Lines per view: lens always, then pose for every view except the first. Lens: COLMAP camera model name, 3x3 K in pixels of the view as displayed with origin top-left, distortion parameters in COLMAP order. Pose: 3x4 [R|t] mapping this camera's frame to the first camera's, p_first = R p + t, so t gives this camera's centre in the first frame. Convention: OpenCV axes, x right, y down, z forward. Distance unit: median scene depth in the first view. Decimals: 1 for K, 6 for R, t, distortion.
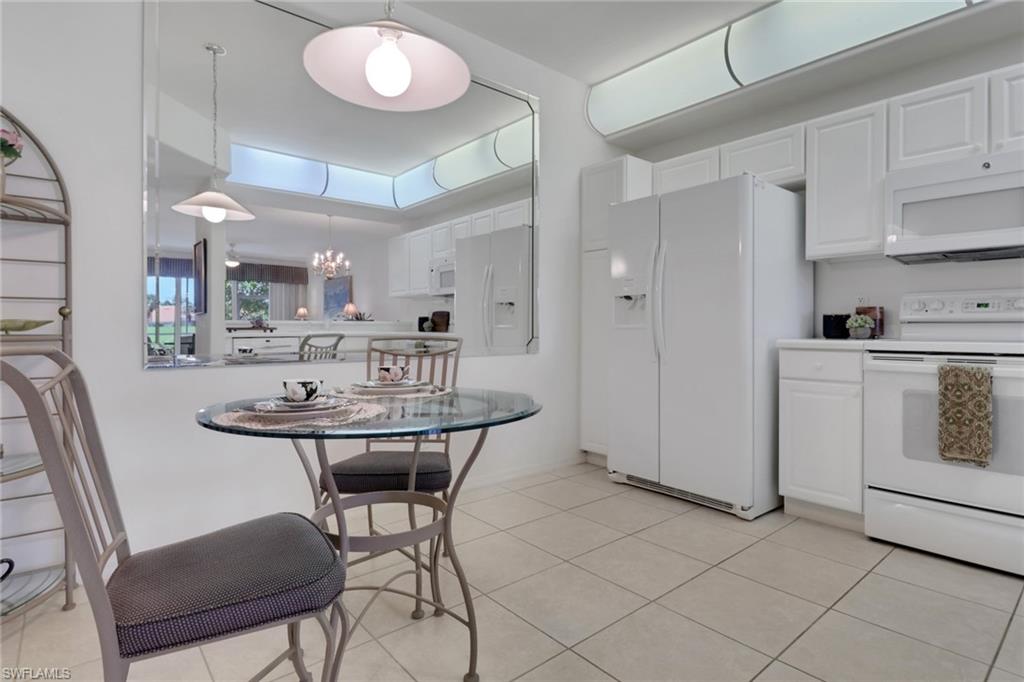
lens RADIAL K [[523.6, 0, 513.5], [0, 523.6, 329.5], [0, 0, 1]] dist [-0.002344, -0.003328]
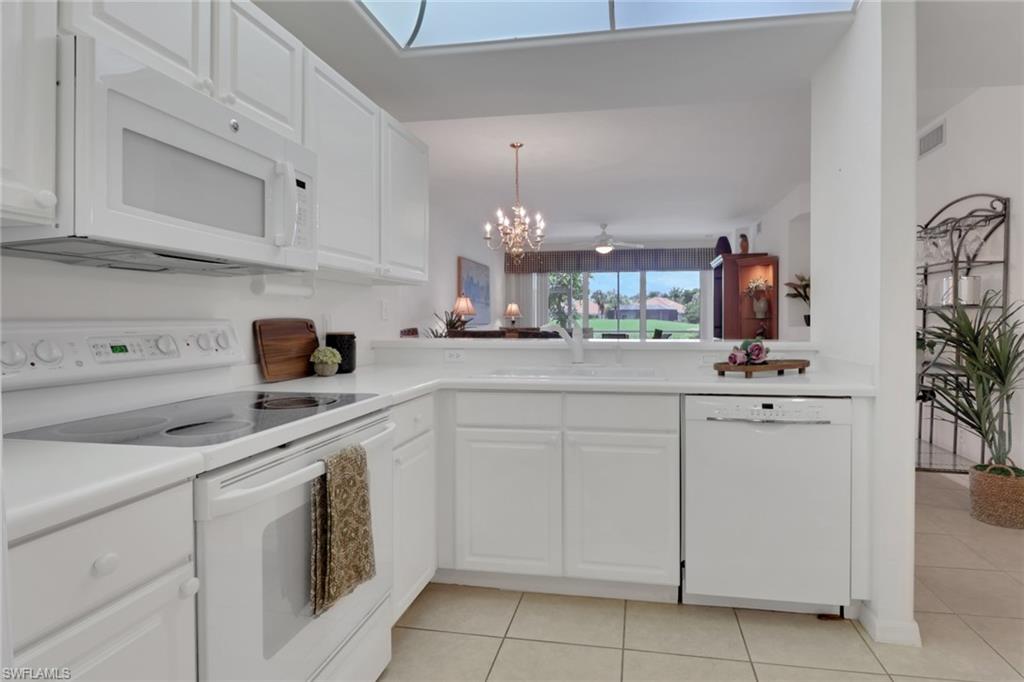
lens RADIAL K [[523.6, 0, 546.8], [0, 523.6, 325.8], [0, 0, 1]] dist [-0.002344, -0.003328]
pose [[-0.642214, -0.009823, 0.766463, 0.158983], [0.008411, 0.999767, 0.019860, -0.071876], [-0.766480, 0.019201, -0.641982, 0.920583]]
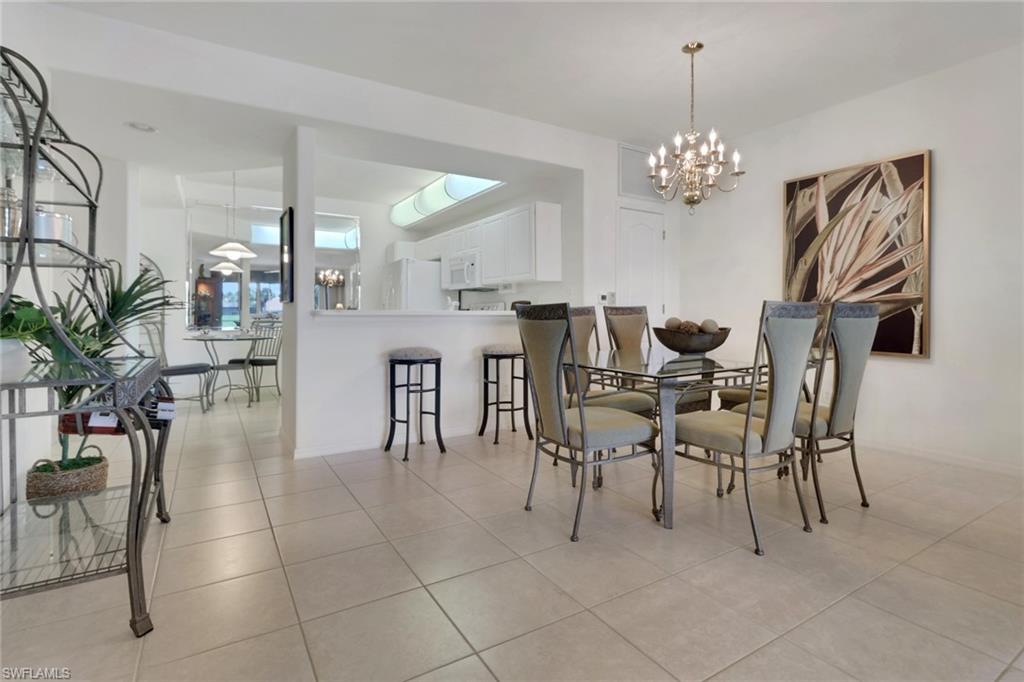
lens RADIAL K [[497.4, 0, 520.0], [0, 497.4, 315.3], [0, 0, 1]] dist [0.000054, 0.000372]
pose [[0.991239, -0.000245, -0.132078, 1.295043], [-0.001147, 0.999945, -0.010465, 0.009468], [0.132073, 0.010525, 0.991184, -1.321345]]
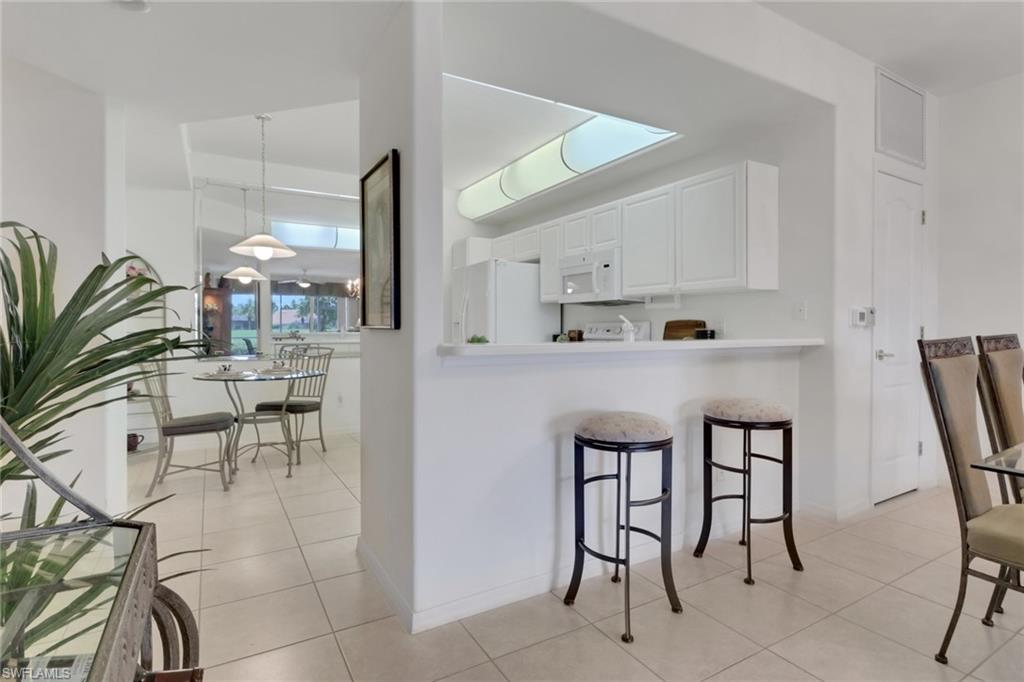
lens RADIAL K [[523.6, 0, 508.6], [0, 523.6, 338.2], [0, 0, 1]] dist [-0.002344, -0.003328]
pose [[0.985010, 0.003172, -0.172467, 0.797158], [-0.001717, 0.999962, 0.008589, -0.032600], [0.172487, -0.008164, 0.984978, -0.789872]]
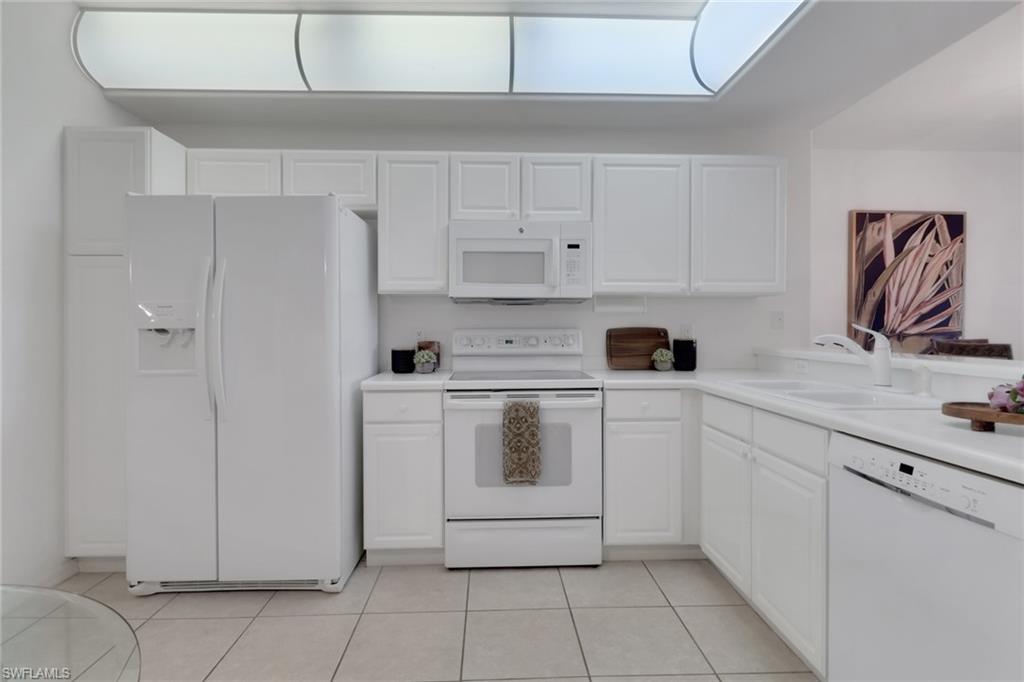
lens RADIAL K [[523.6, 0, 510.8], [0, 523.6, 329.7], [0, 0, 1]] dist [-0.002344, -0.003328]
pose [[0.613639, -0.005510, 0.789567, -0.058416], [0.007815, 0.999969, 0.000904, -0.069750], [-0.789548, 0.005616, 0.613663, 0.224389]]
